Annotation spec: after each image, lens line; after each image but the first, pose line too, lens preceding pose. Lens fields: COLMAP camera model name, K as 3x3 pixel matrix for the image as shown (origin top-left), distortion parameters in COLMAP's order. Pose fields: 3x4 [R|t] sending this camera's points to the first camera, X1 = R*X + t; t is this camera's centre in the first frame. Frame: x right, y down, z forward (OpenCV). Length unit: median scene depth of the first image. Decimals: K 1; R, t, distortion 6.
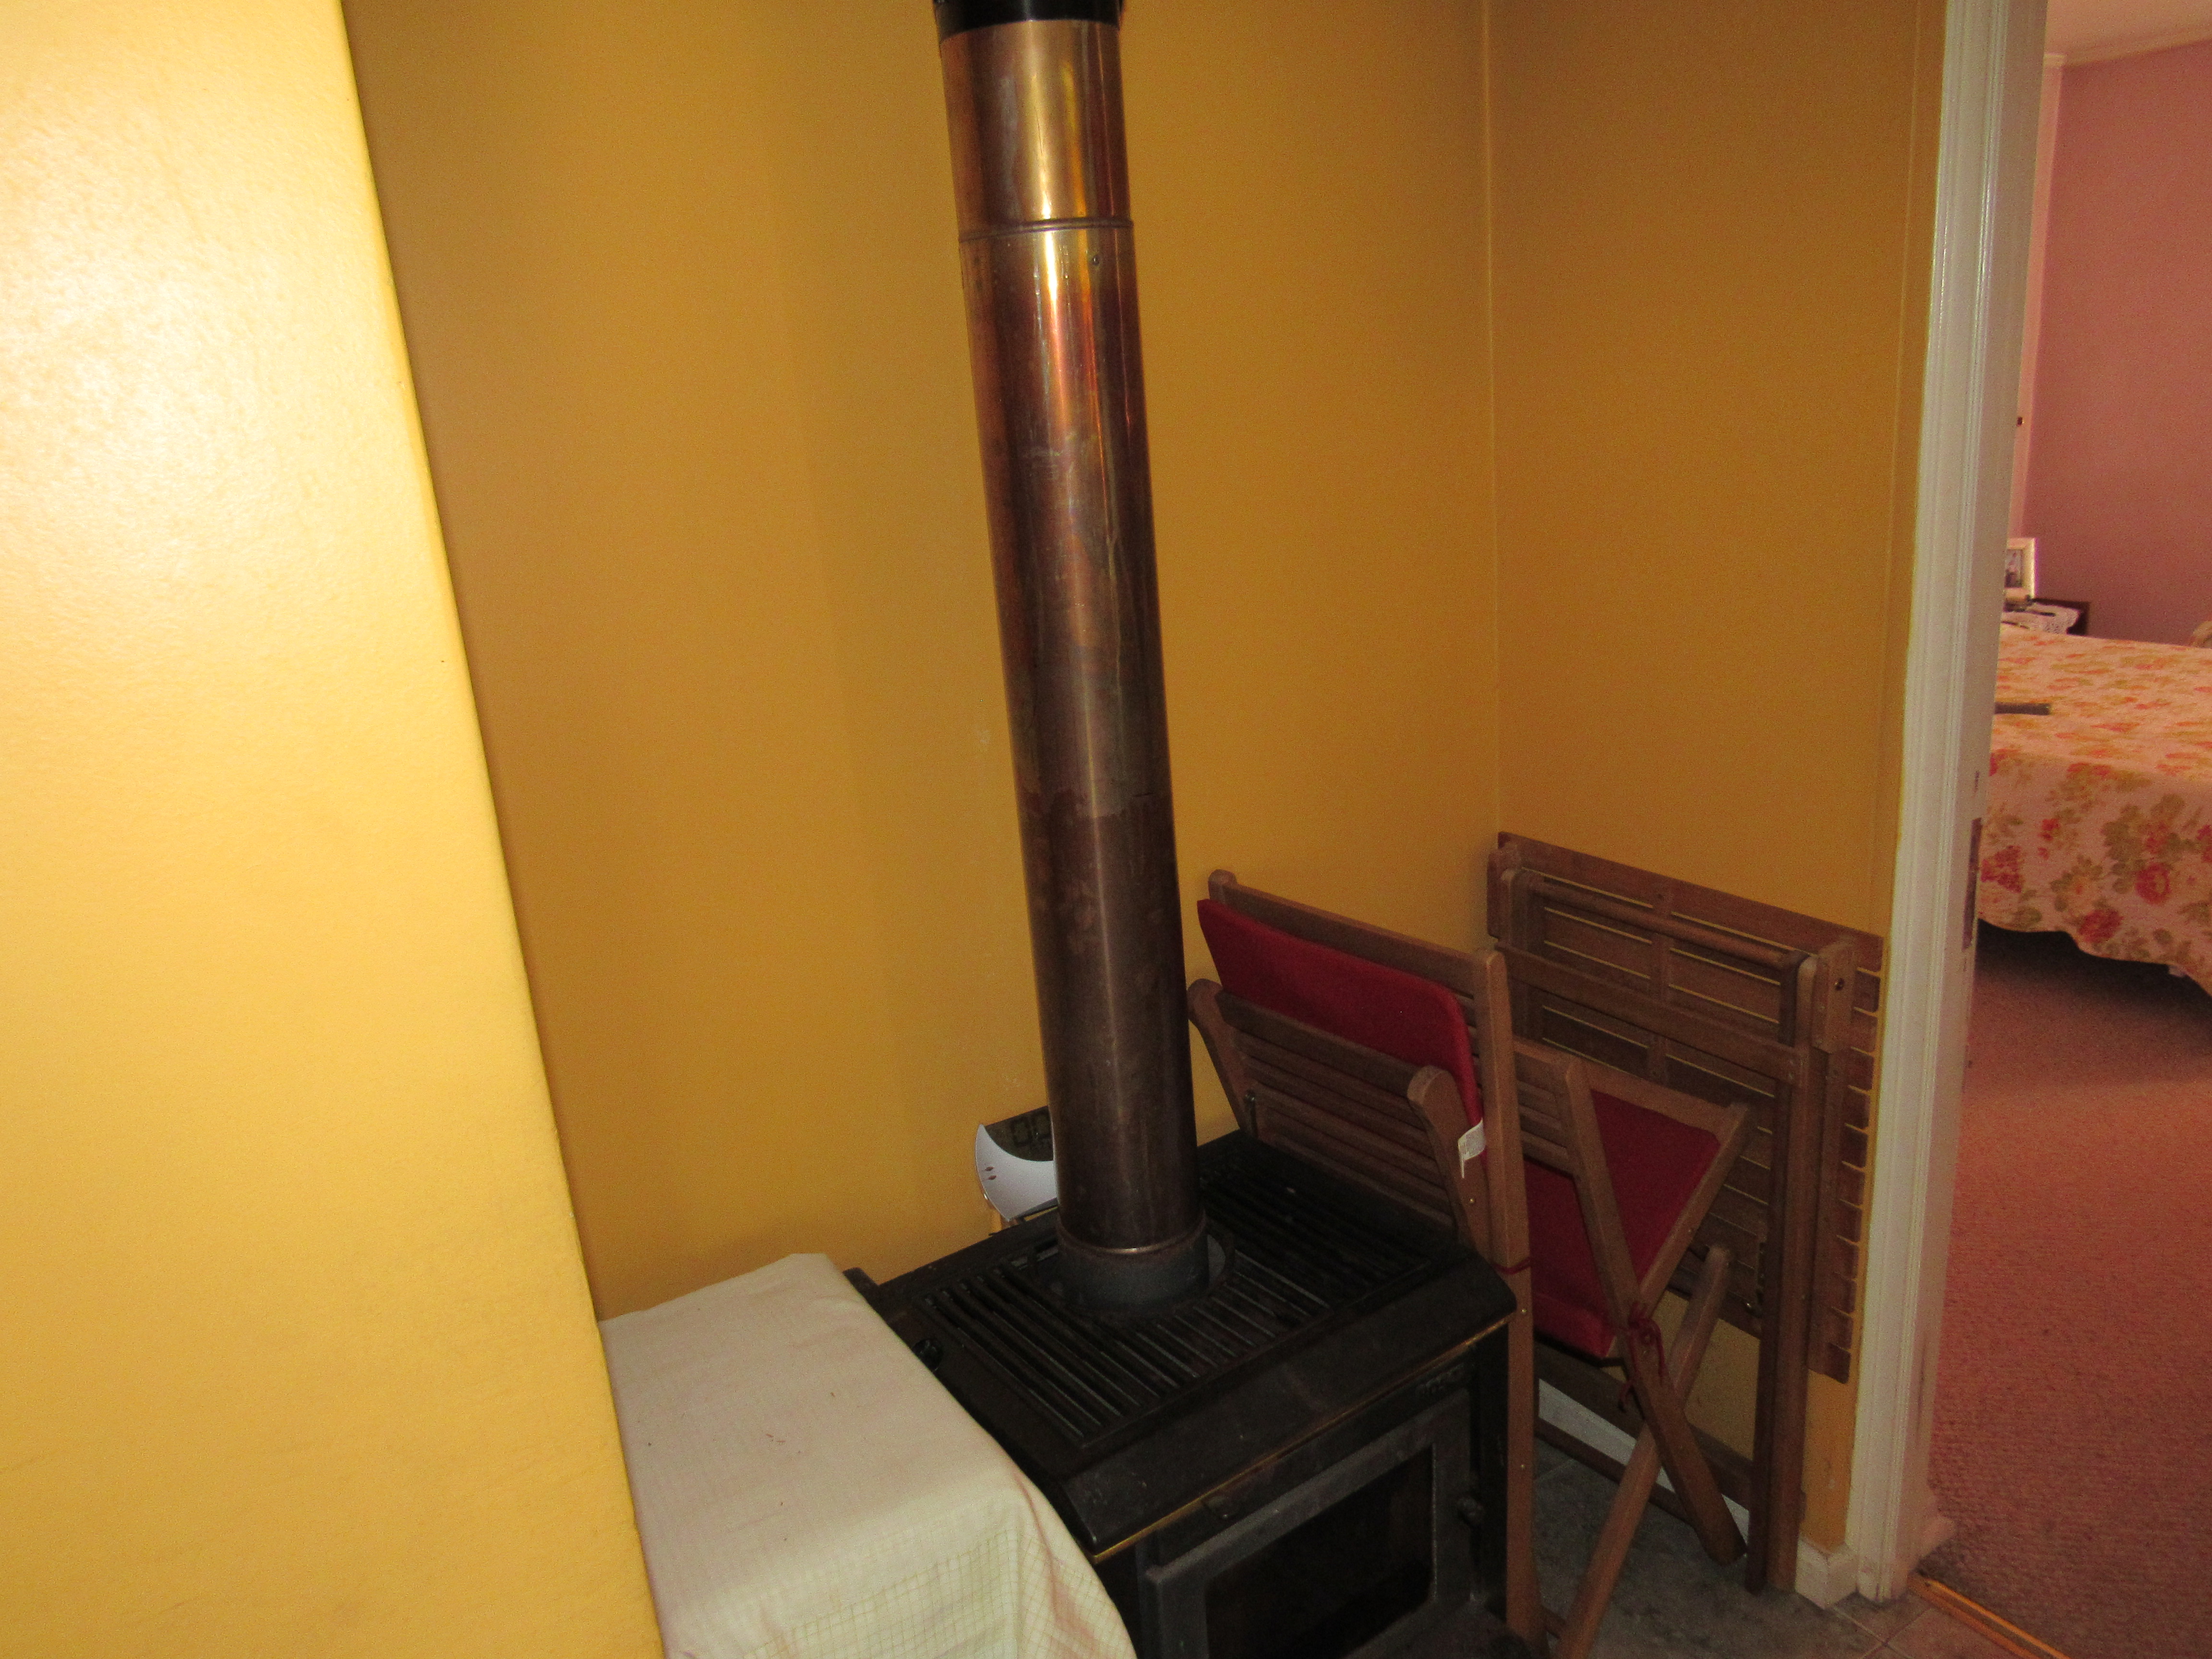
lens RADIAL K [[1567.4, 0, 1106.0], [0, 1567.4, 829.5], [0, 0, 1]] dist [-0.018570, -0.008889]
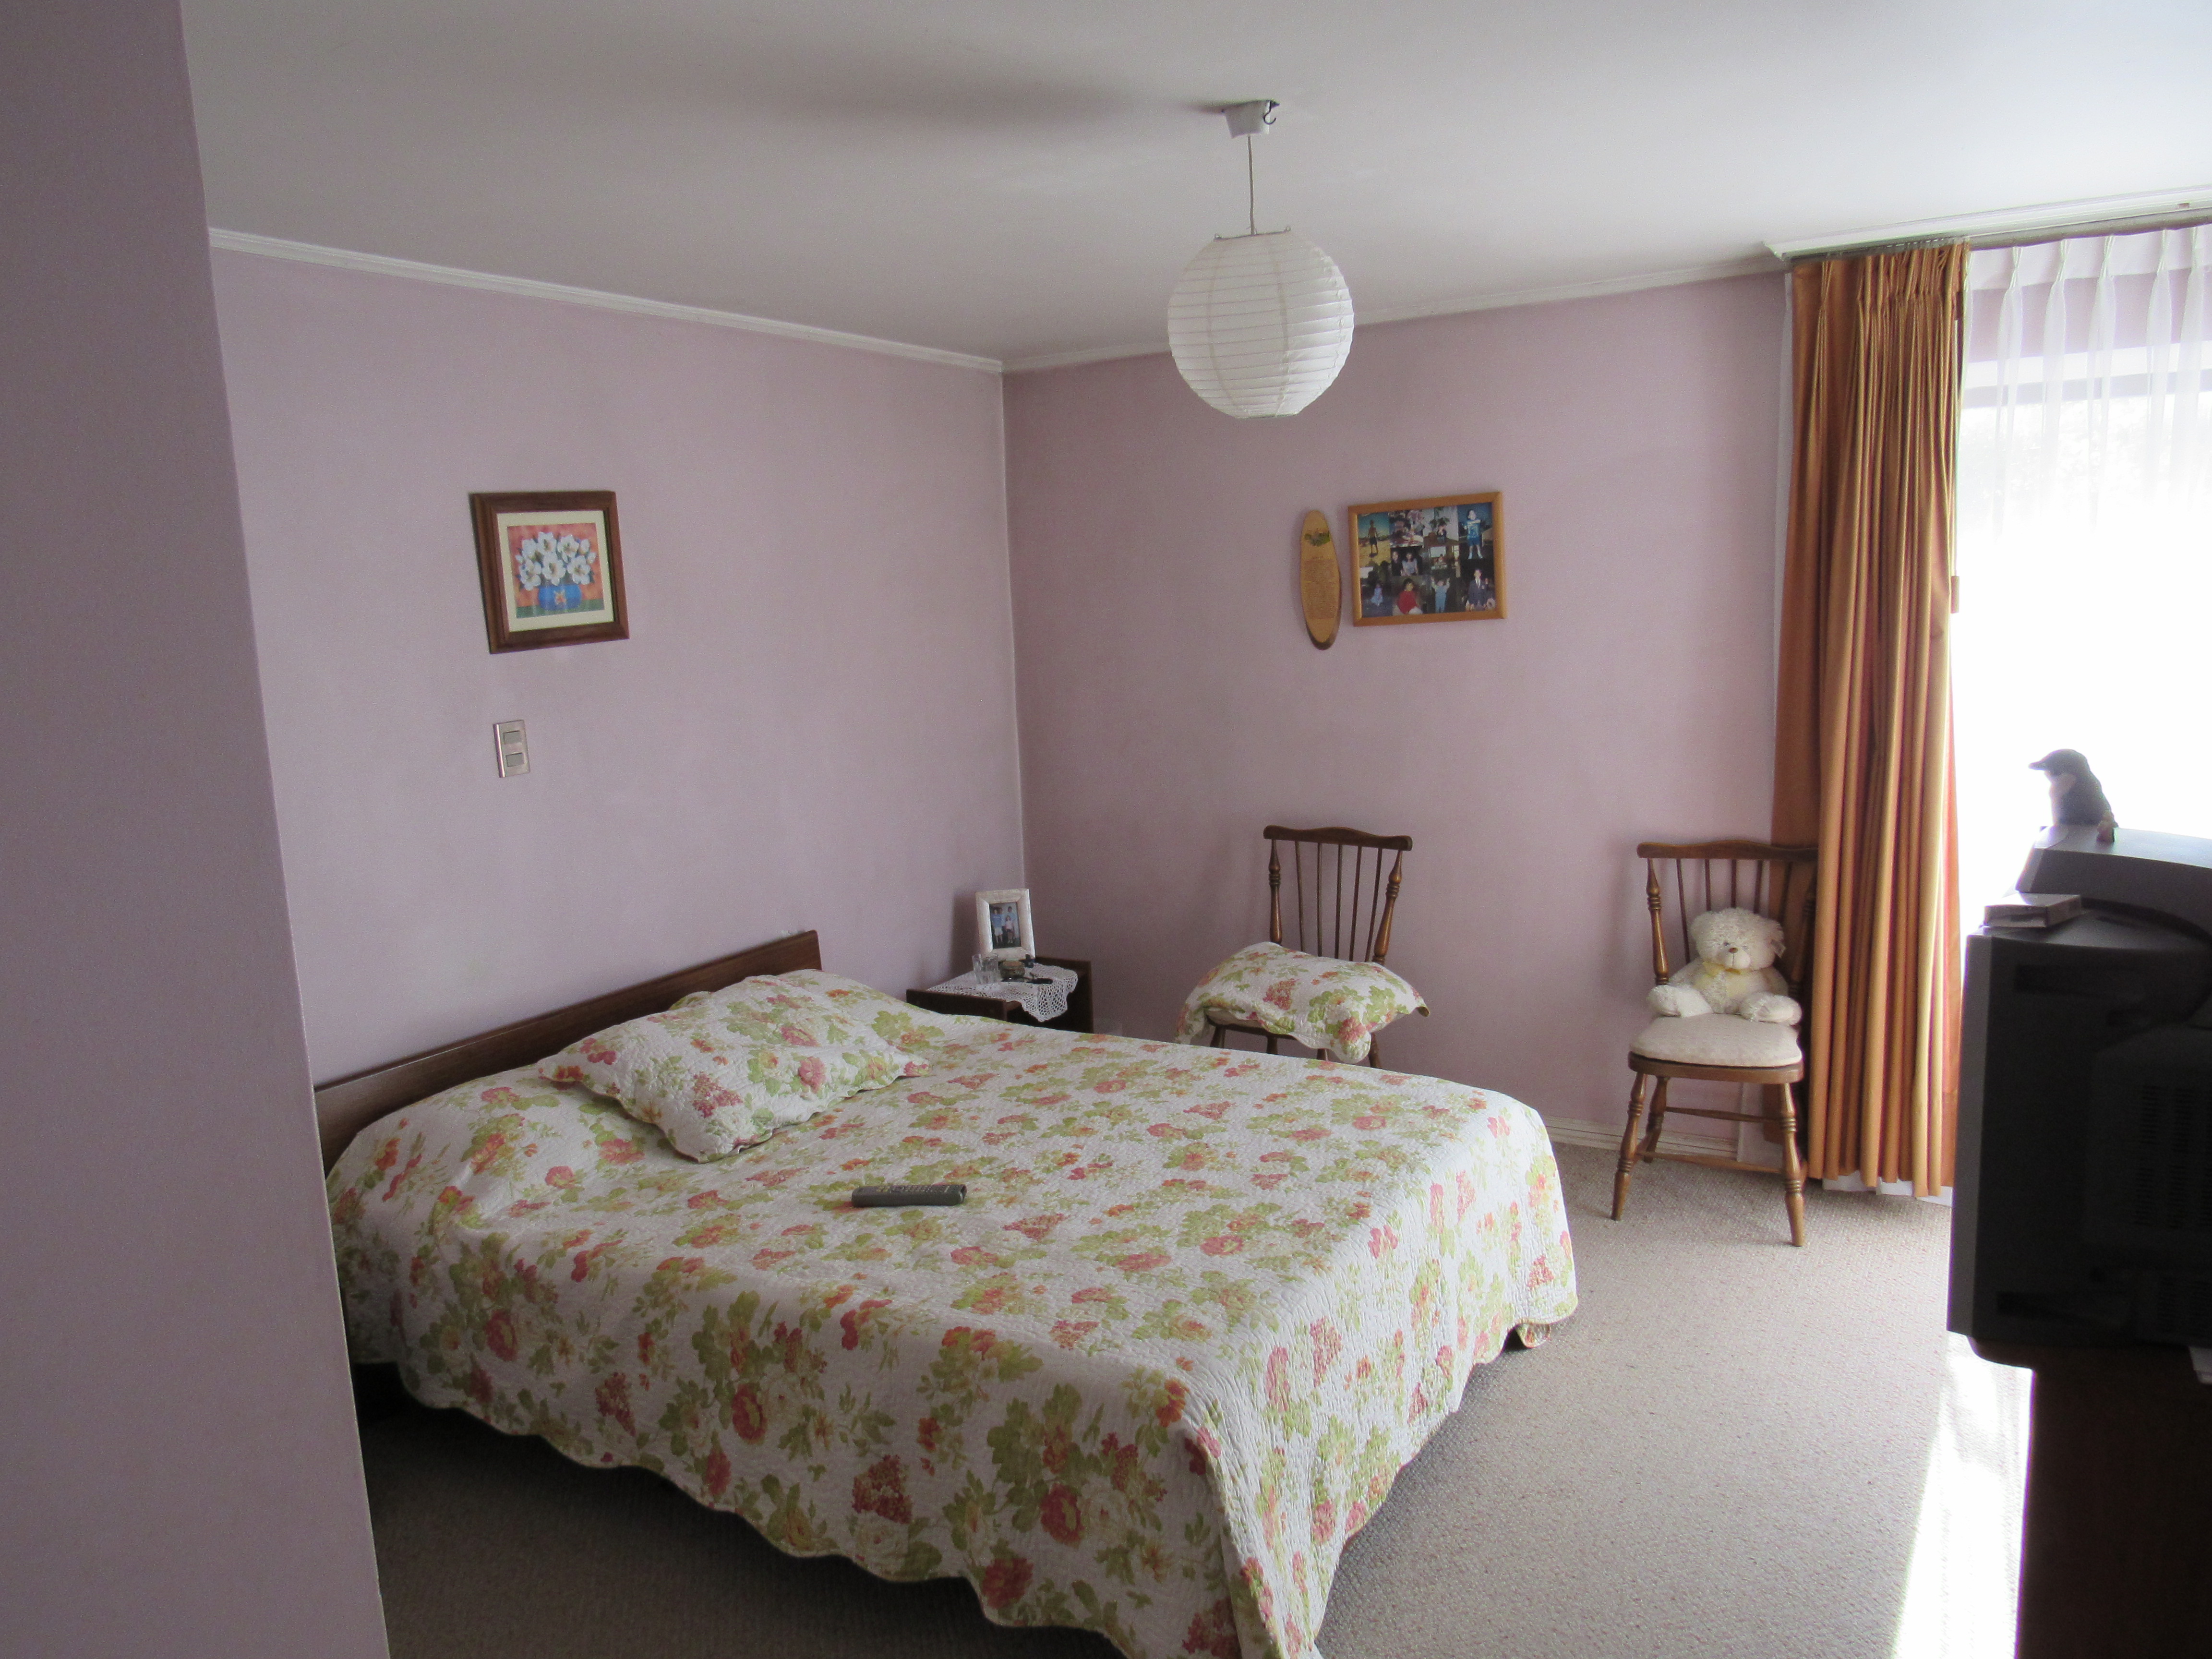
lens RADIAL K [[1567.4, 0, 1106.0], [0, 1567.4, 829.5], [0, 0, 1]] dist [-0.018570, -0.008889]
pose [[0.885661, -0.033676, 0.463111, 0.374856], [0.108434, 0.984790, -0.135761, -0.155885], [-0.451495, 0.170455, 0.875841, 0.337964]]
